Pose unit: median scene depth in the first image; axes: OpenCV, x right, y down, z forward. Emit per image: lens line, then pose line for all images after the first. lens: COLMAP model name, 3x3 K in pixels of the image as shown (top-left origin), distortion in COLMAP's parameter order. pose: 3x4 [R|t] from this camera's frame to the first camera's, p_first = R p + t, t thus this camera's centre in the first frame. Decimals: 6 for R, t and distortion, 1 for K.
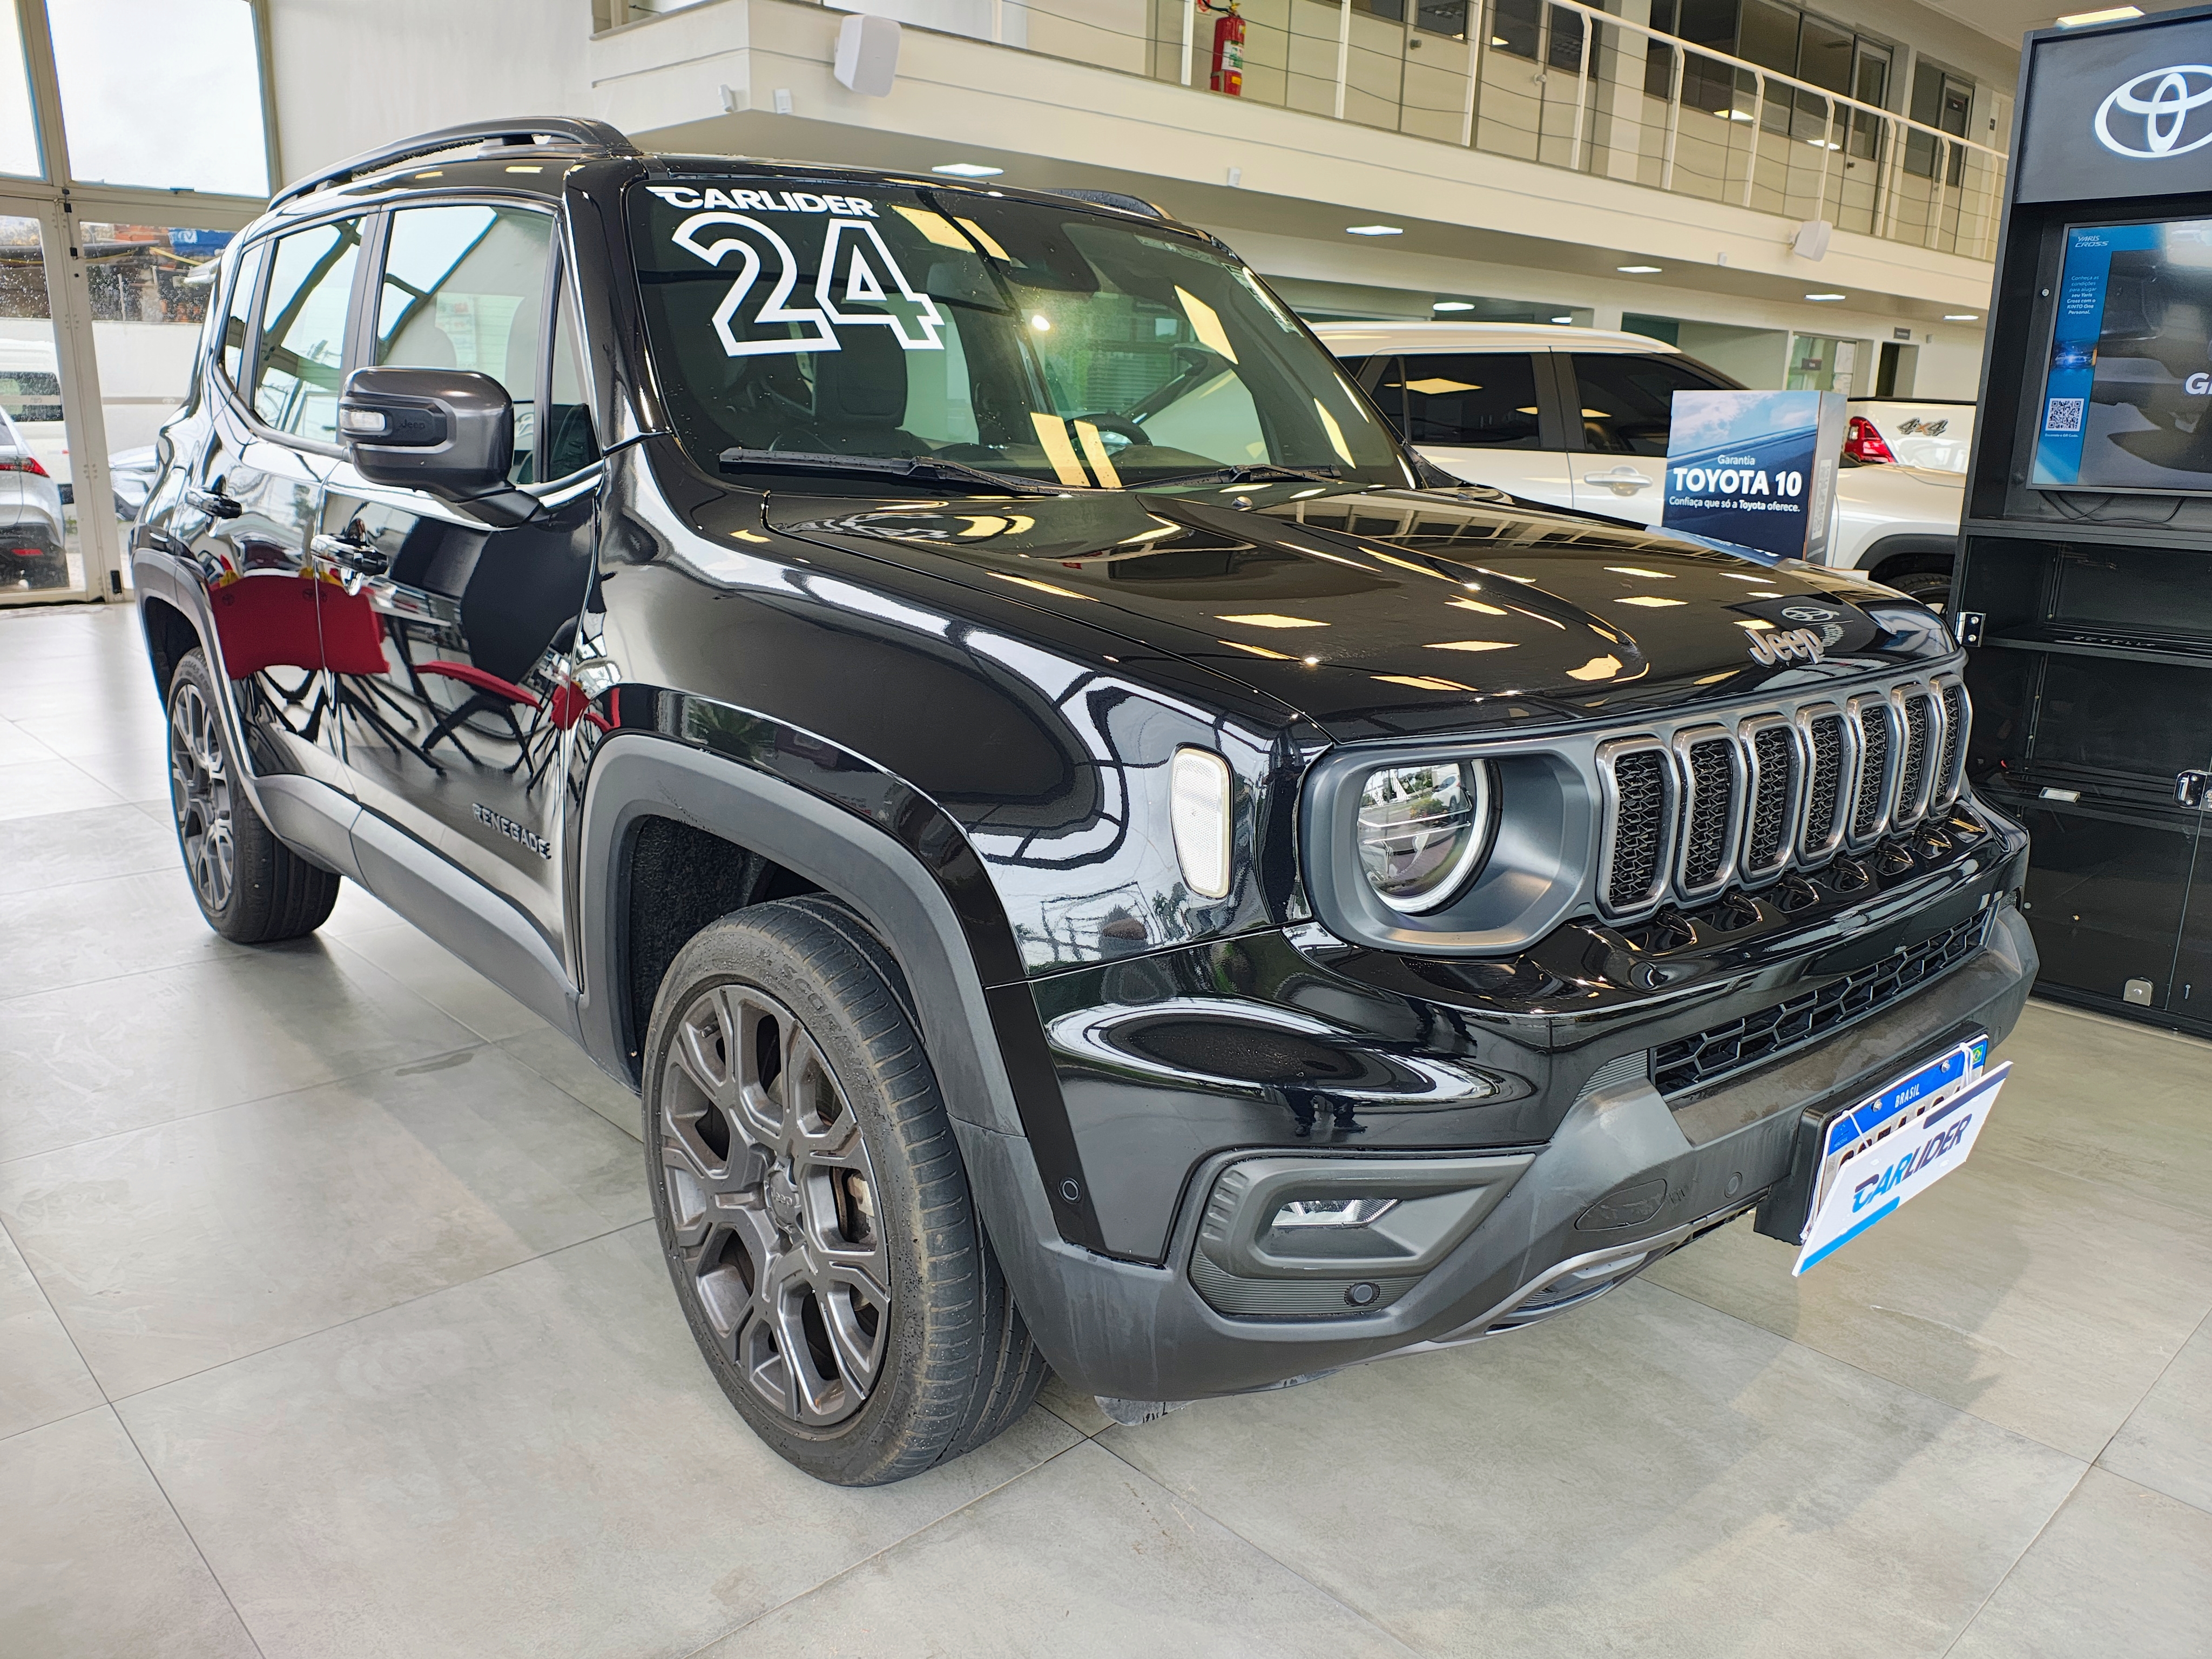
lens RADIAL K [[1639.7, 0, 1106.0], [0, 1639.7, 786.1], [0, 0, 1]] dist [0.010253, 0.005675]
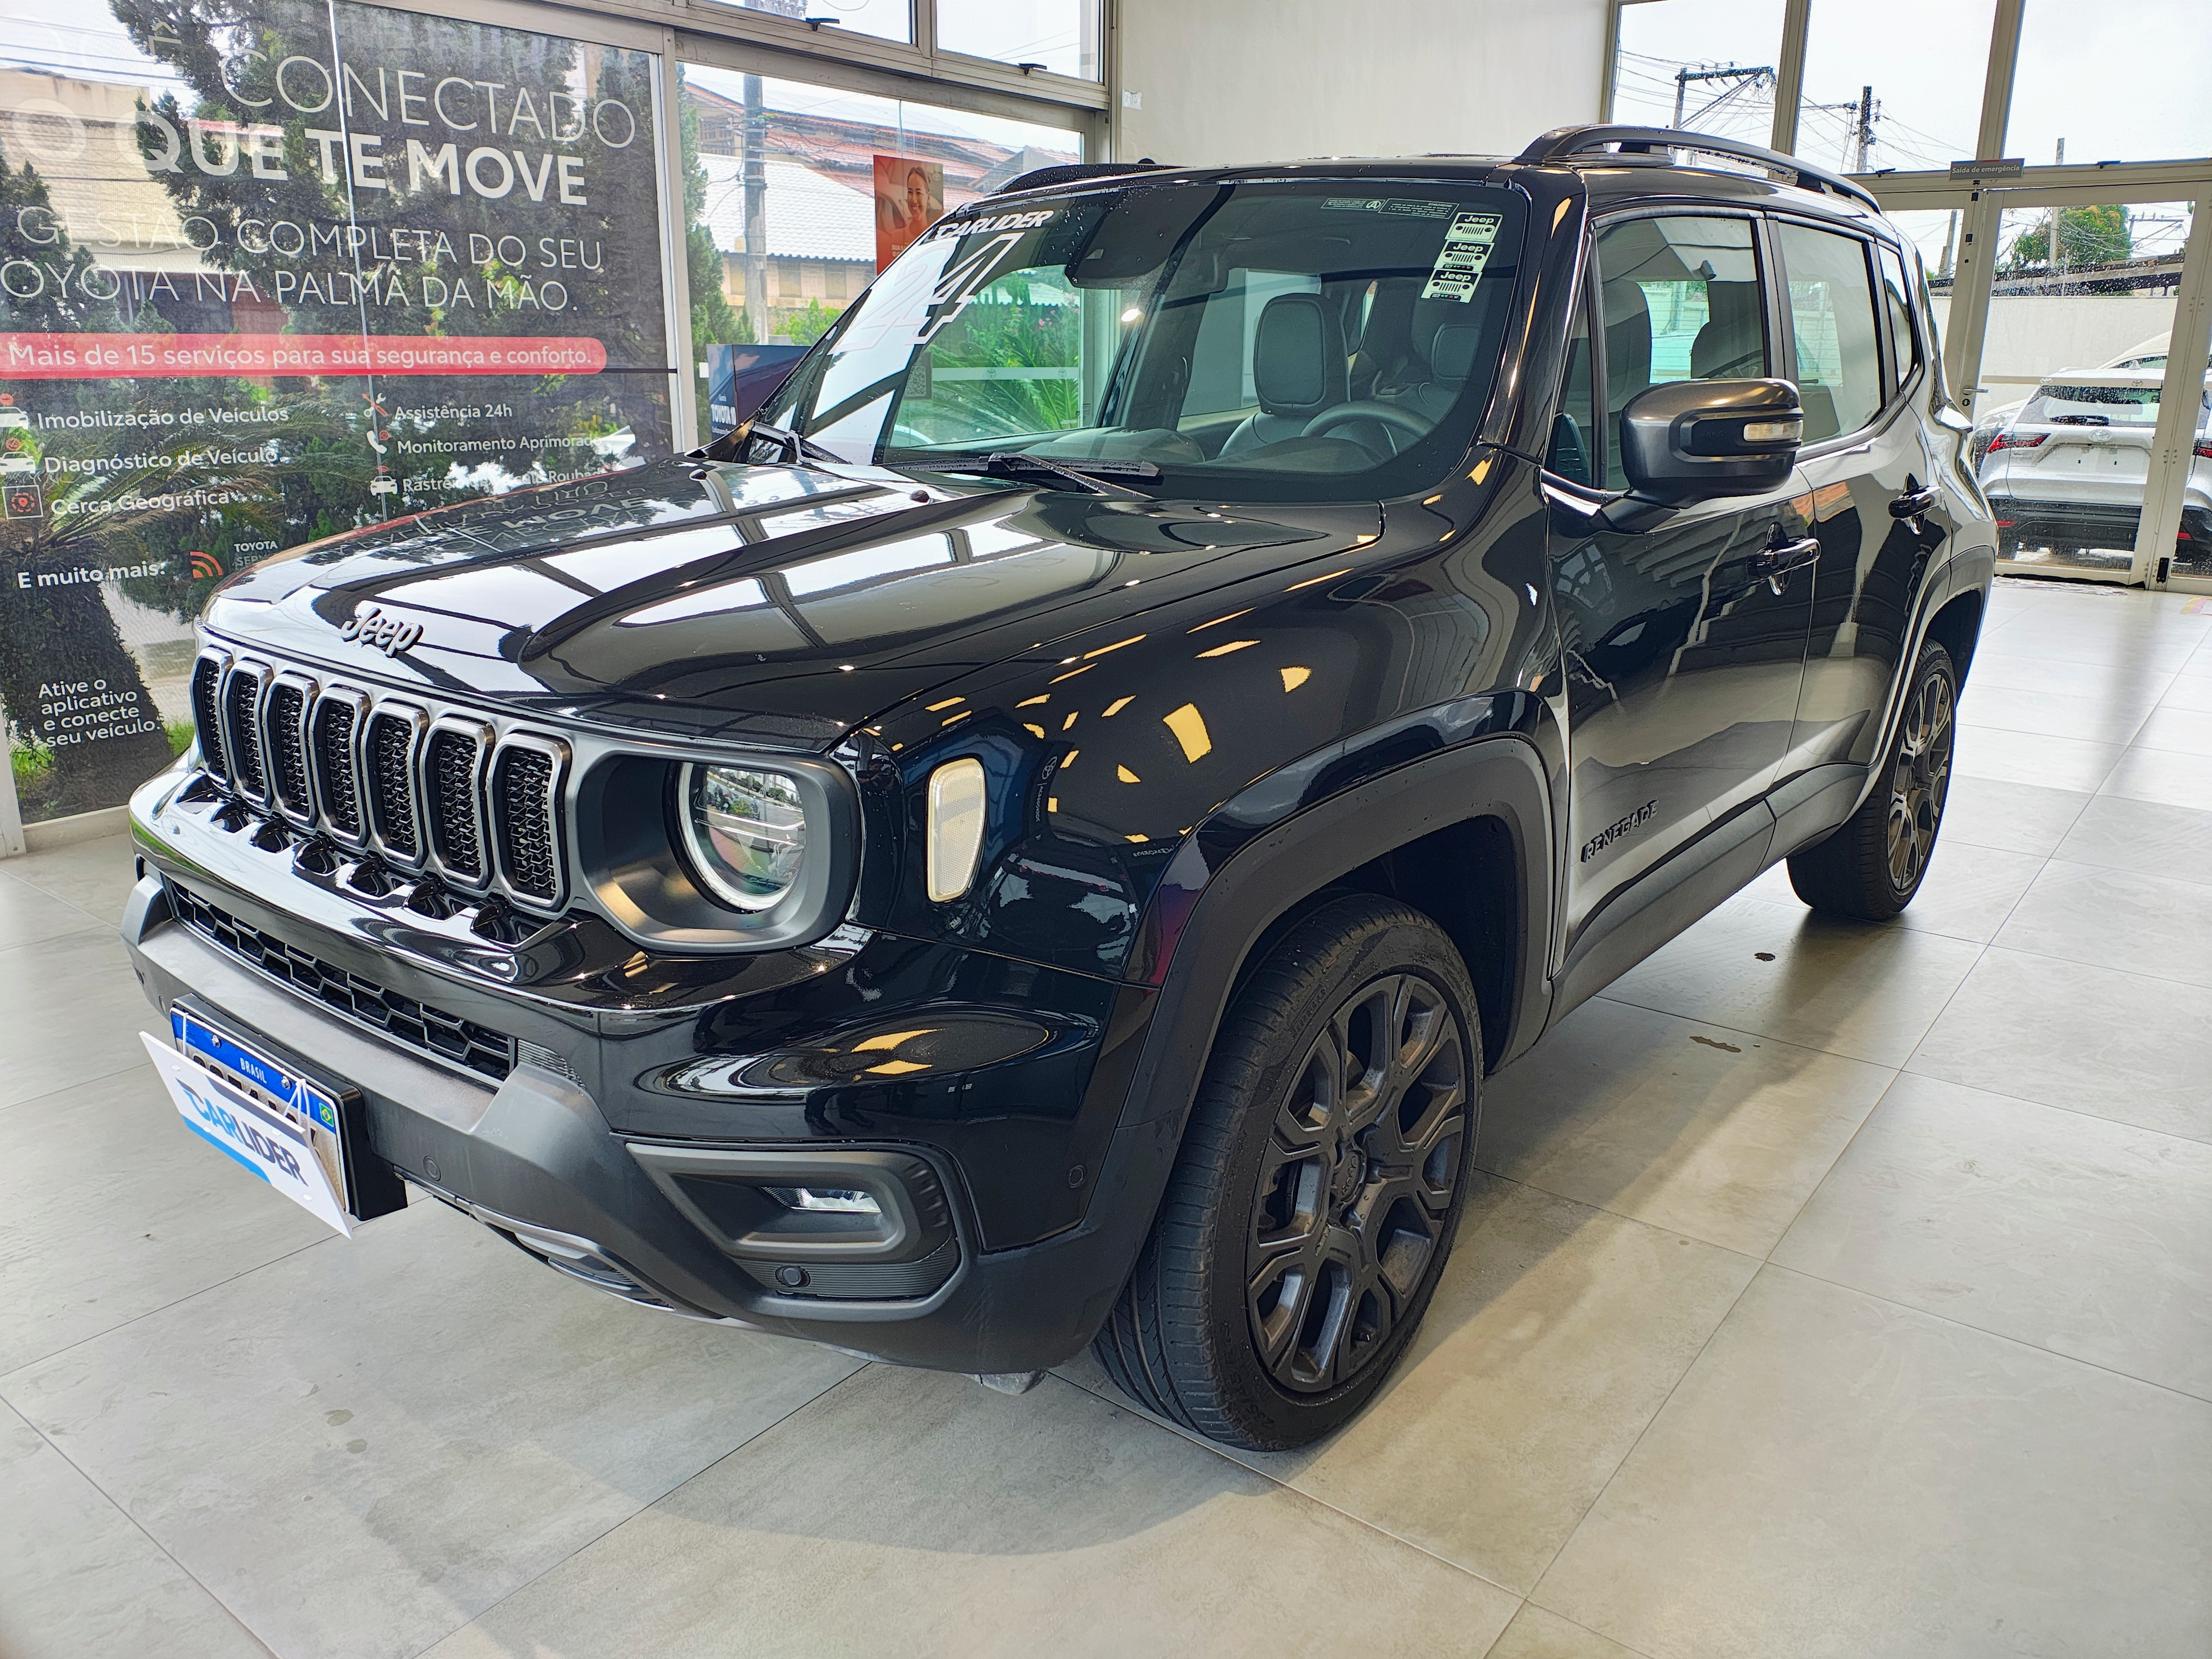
lens RADIAL K [[1639.7, 0, 1106.0], [0, 1639.7, 786.1], [0, 0, 1]] dist [0.010253, 0.005675]
pose [[0.150604, 0.230578, -0.961328, 1.181581], [-0.217865, 0.956253, 0.195229, -0.233270], [0.964289, 0.180038, 0.194251, 0.999151]]
